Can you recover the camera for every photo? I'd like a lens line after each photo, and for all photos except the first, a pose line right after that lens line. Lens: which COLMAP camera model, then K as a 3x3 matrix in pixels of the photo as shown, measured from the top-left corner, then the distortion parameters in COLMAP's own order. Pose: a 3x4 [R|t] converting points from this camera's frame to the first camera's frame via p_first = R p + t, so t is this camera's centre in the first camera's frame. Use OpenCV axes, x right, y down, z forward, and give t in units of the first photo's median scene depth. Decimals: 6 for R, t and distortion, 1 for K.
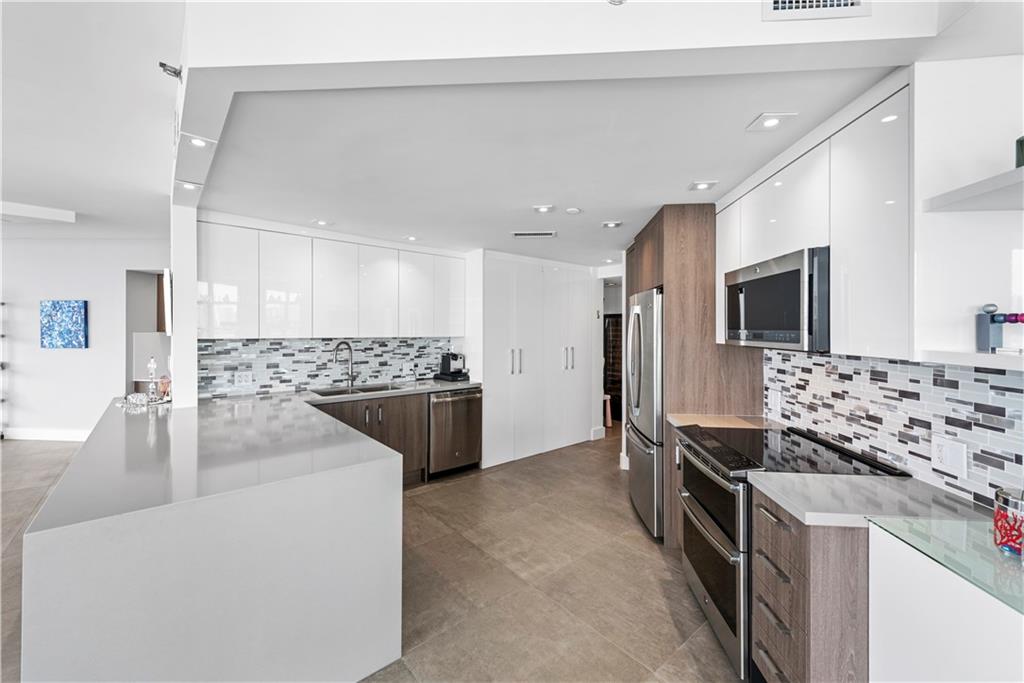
lens RADIAL K [[408.5, 0, 522.2], [0, 408.5, 333.0], [0, 0, 1]] dist [0.004830, -0.000047]
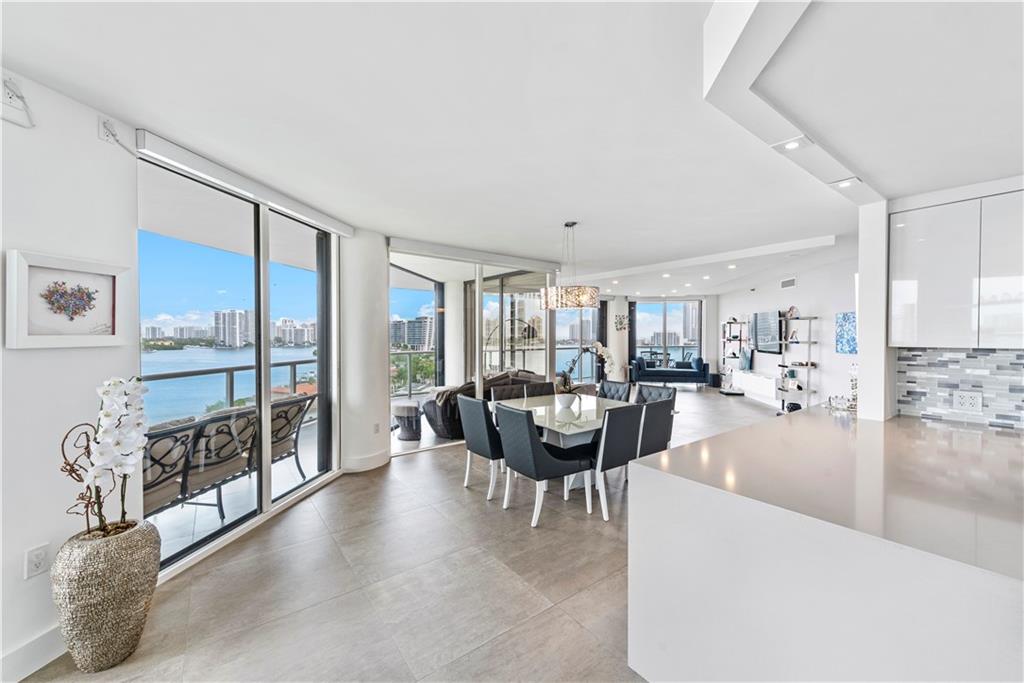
lens RADIAL K [[399.4, 0, 513.5], [0, 399.4, 342.5], [0, 0, 1]] dist [0.011771, -0.004580]
pose [[-0.079121, 0.010502, -0.996810, 0.127785], [-0.009396, 0.999892, 0.011280, 0.003329], [0.996821, 0.010258, -0.079014, 0.223679]]
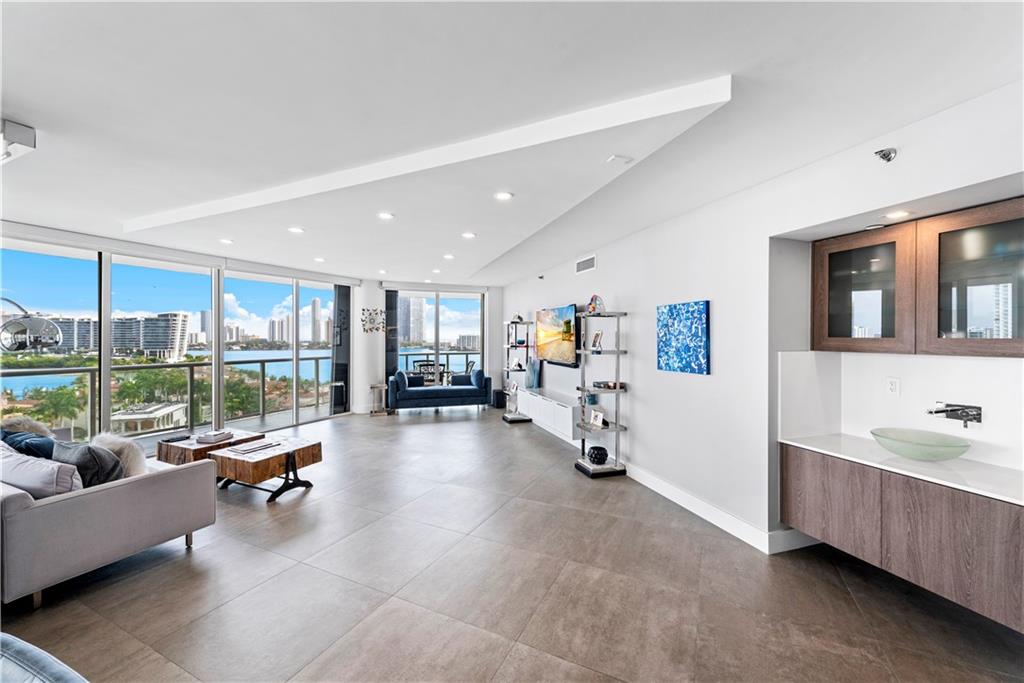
lens RADIAL K [[400.8, 0, 518.3], [0, 400.8, 339.3], [0, 0, 1]] dist [0.016162, -0.005719]
pose [[0.392284, -0.004305, -0.919834, -0.913611], [-0.006947, 0.999947, -0.007642, -0.017170], [0.919818, 0.009388, 0.392233, 0.733146]]
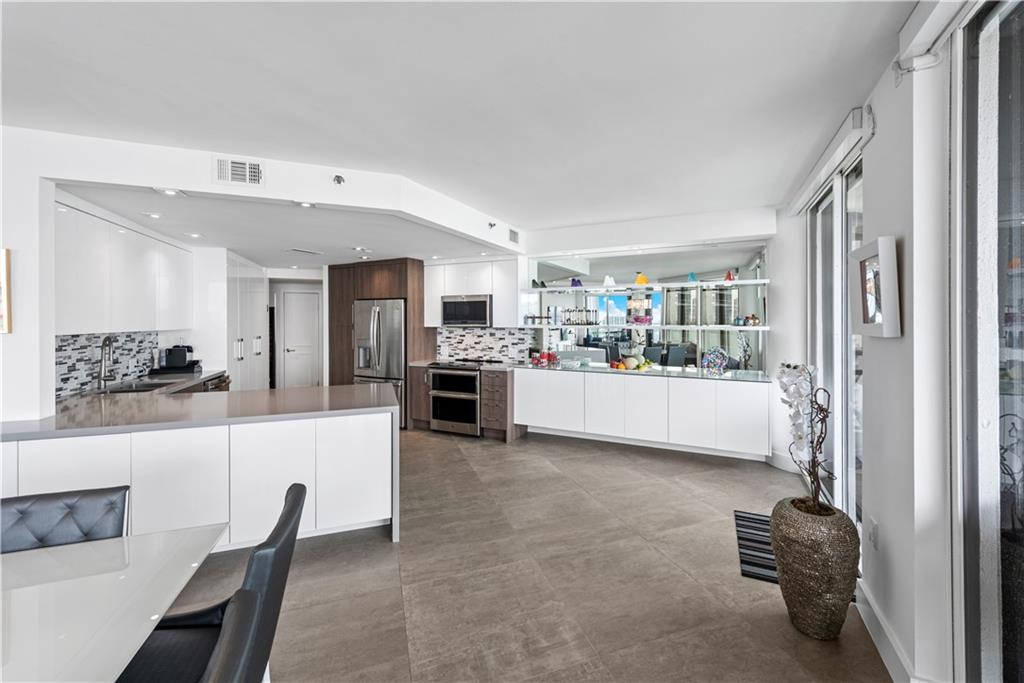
lens RADIAL K [[412.4, 0, 519.9], [0, 412.4, 325.6], [0, 0, 1]] dist [0.014556, -0.000061]
pose [[0.359438, -0.019243, 0.932971, -1.084110], [0.014120, 0.999785, 0.015181, -0.005073], [-0.933062, 0.007717, 0.359632, -0.189030]]
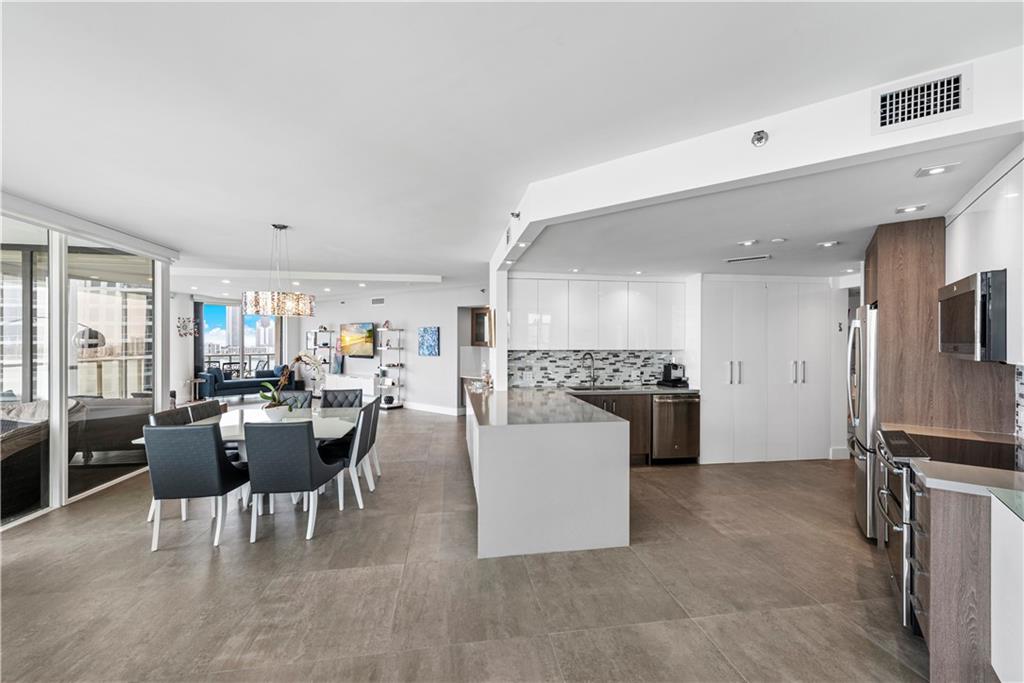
lens RADIAL K [[411.6, 0, 515.5], [0, 411.6, 346.5], [0, 0, 1]] dist [0.016763, -0.000313]
pose [[0.846050, -0.000318, -0.533103, 0.105957], [-0.000445, 0.999999, -0.001303, 0.002147], [0.533103, 0.001339, 0.846049, -0.337829]]
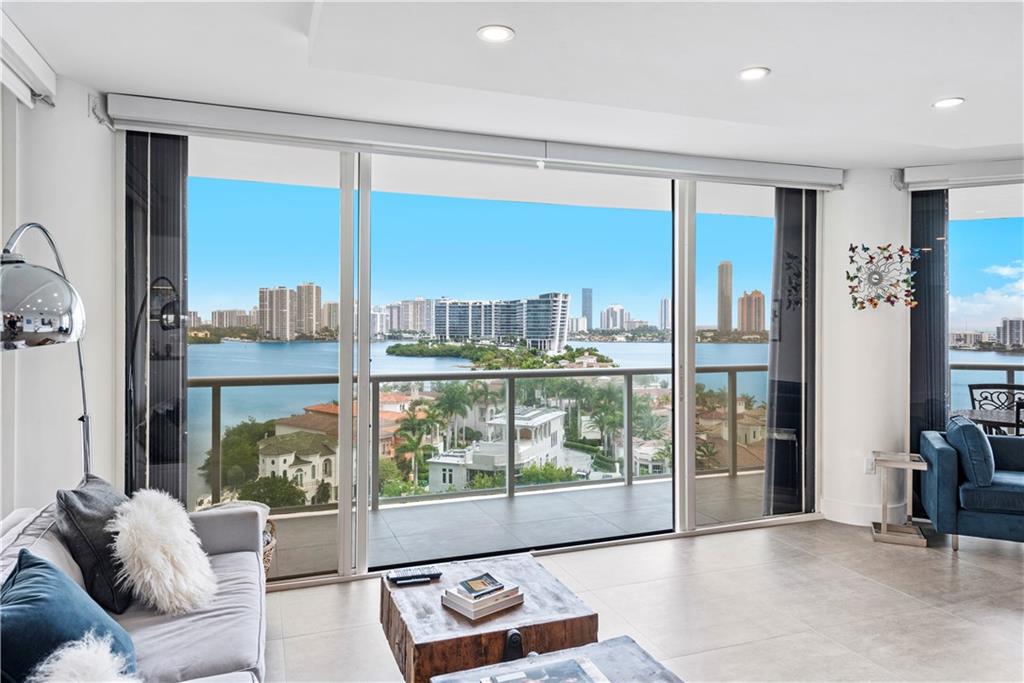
lens RADIAL K [[677.5, 0, 513.1], [0, 677.5, 323.7], [0, 0, 1]] dist [0.023983, -0.000963]
pose [[-0.356444, -0.008753, -0.934276, -1.722616], [-0.013893, 0.999895, -0.004068, -0.019871], [0.934213, 0.011529, -0.356528, 0.664892]]
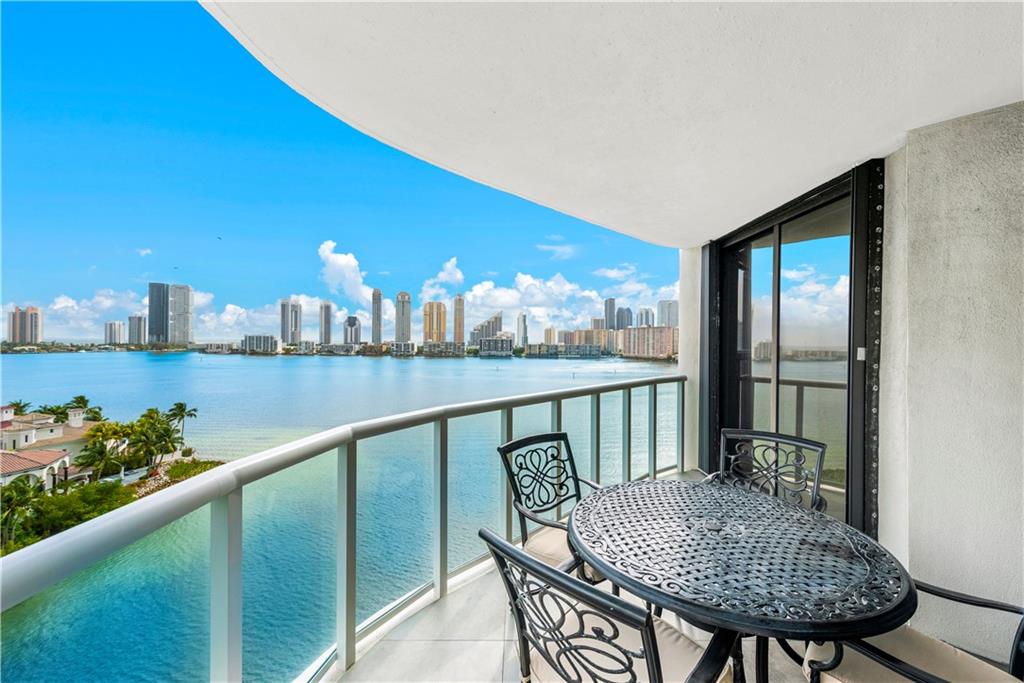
lens RADIAL K [[395.6, 0, 521.6], [0, 395.6, 343.8], [0, 0, 1]] dist [0.000835, -0.000676]
pose [[0.764393, 0.003268, -0.644743, -3.550832], [-0.008824, 0.999947, -0.005393, -0.048400], [0.644691, 0.009811, 0.764381, 0.743880]]
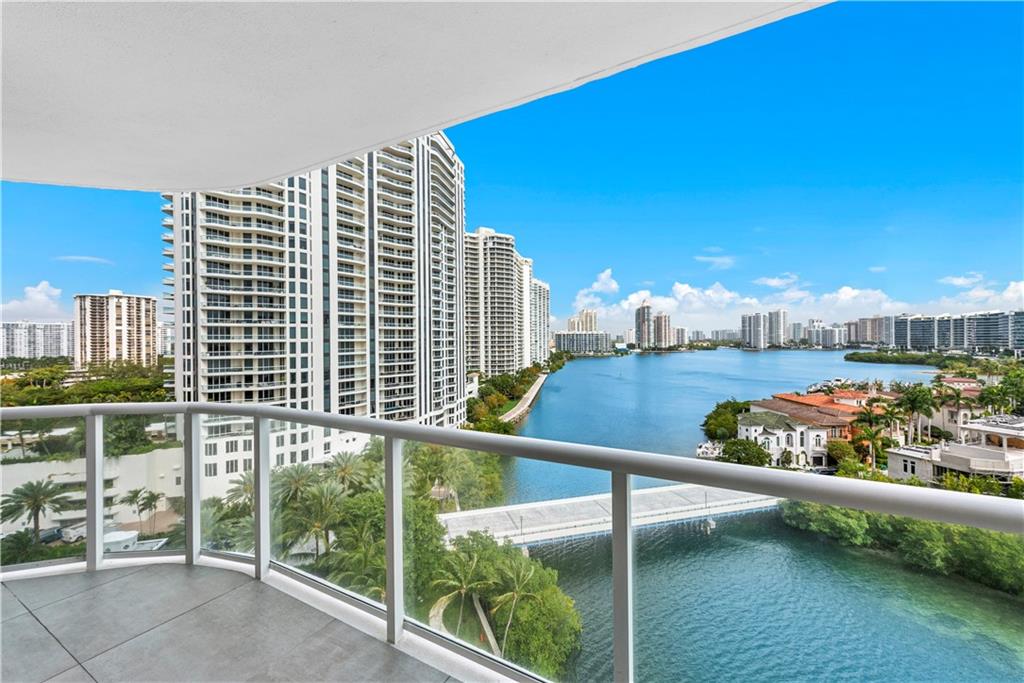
lens RADIAL K [[403.0, 0, 520.3], [0, 403.0, 339.9], [0, 0, 1]] dist [0.014100, -0.003263]
pose [[-0.940317, 0.001108, -0.340299, -2.826934], [-0.001502, 0.999971, 0.007406, -0.023786], [0.340298, 0.007476, -0.940288, 0.183489]]
